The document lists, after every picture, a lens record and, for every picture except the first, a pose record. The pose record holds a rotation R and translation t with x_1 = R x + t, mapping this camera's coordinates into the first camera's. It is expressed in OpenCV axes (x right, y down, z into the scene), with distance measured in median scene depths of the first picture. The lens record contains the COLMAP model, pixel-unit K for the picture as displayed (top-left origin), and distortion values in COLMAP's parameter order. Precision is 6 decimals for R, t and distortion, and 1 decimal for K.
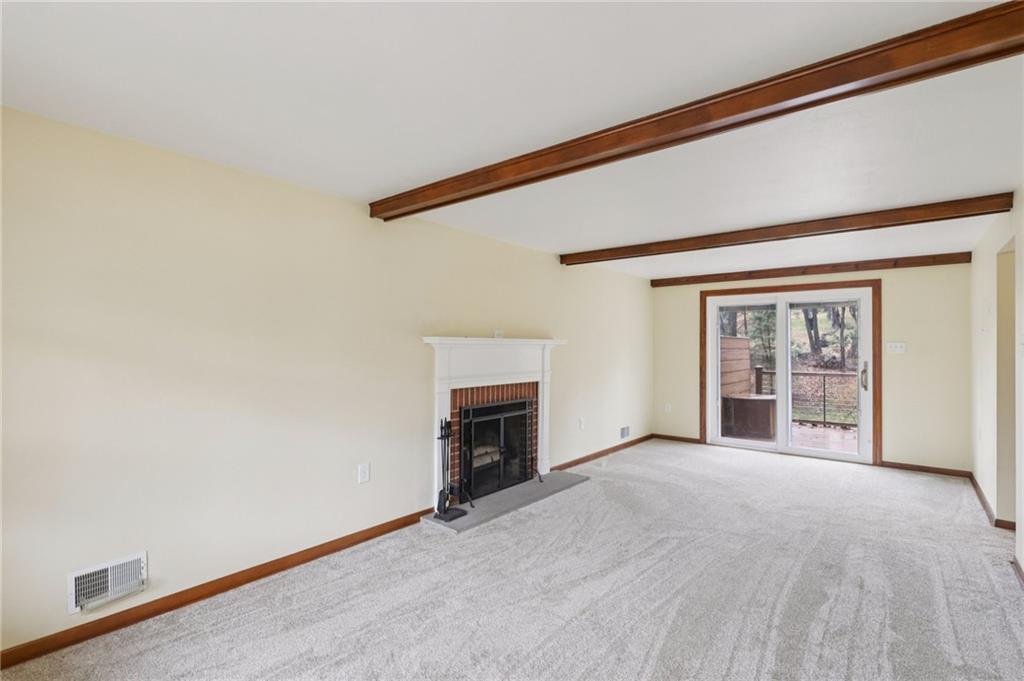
lens RADIAL K [[484.9, 0, 505.6], [0, 484.9, 341.3], [0, 0, 1]] dist [0.001386, 0.001759]
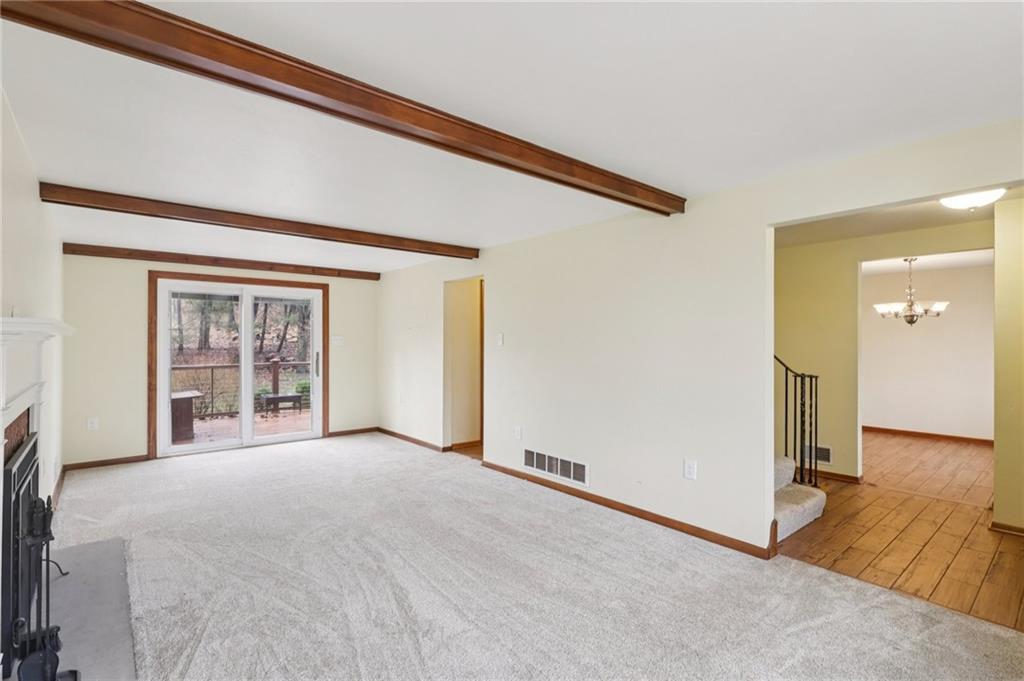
lens RADIAL K [[484.9, 0, 508.2], [0, 484.9, 340.8], [0, 0, 1]] dist [0.001386, 0.001759]
pose [[0.183920, -0.003250, 0.982936, -0.415845], [-0.011466, 0.999919, 0.005452, 0.002952], [-0.982874, -0.012273, 0.183868, 0.399090]]
